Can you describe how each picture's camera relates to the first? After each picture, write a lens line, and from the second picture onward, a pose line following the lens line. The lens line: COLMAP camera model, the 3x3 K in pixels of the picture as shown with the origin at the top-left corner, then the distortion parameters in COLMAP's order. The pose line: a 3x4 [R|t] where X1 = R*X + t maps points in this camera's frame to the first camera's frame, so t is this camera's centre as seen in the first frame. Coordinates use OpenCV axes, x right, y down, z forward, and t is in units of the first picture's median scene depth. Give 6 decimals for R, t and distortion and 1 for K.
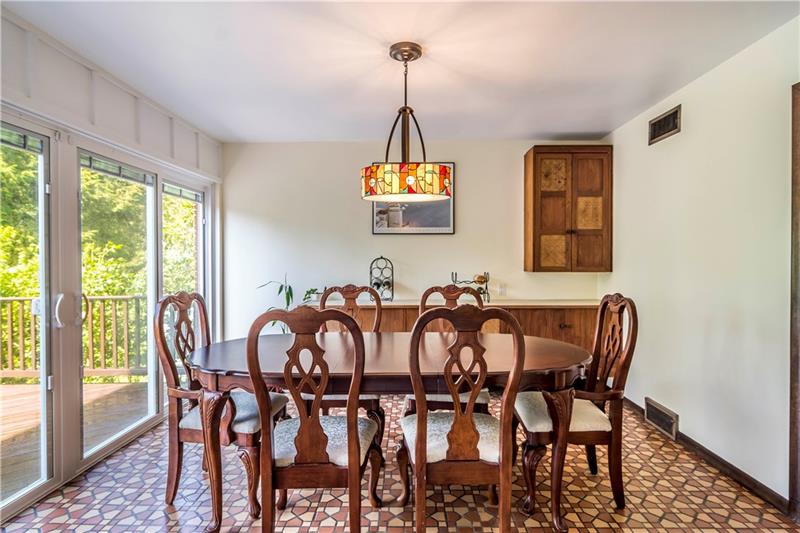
lens RADIAL K [[427.0, 0, 399.7], [0, 427.0, 262.2], [0, 0, 1]] dist [0.003838, 0.000472]
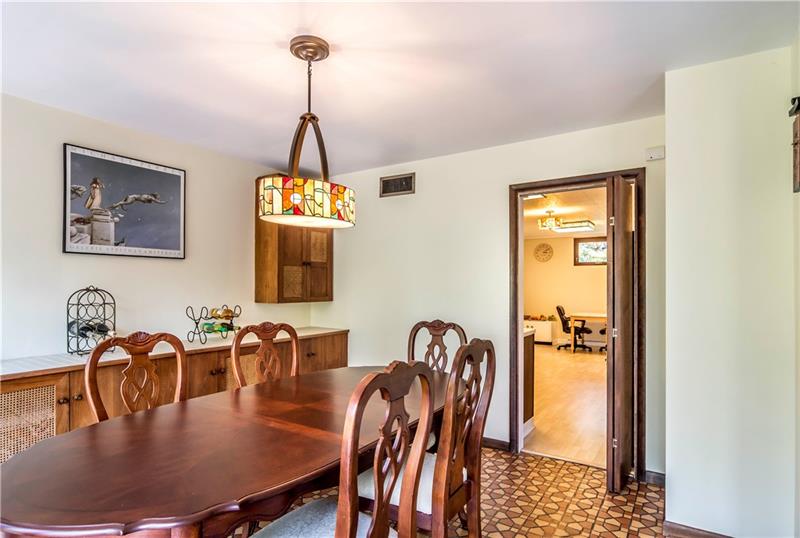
lens RADIAL K [[429.2, 0, 399.7], [0, 429.2, 284.2], [0, 0, 1]] dist [-0.000638, 0.000292]
pose [[0.563279, 0.005074, 0.826251, -0.385366], [0.001081, 0.999976, -0.006878, -0.015262], [-0.826266, 0.004768, 0.563260, 0.254058]]
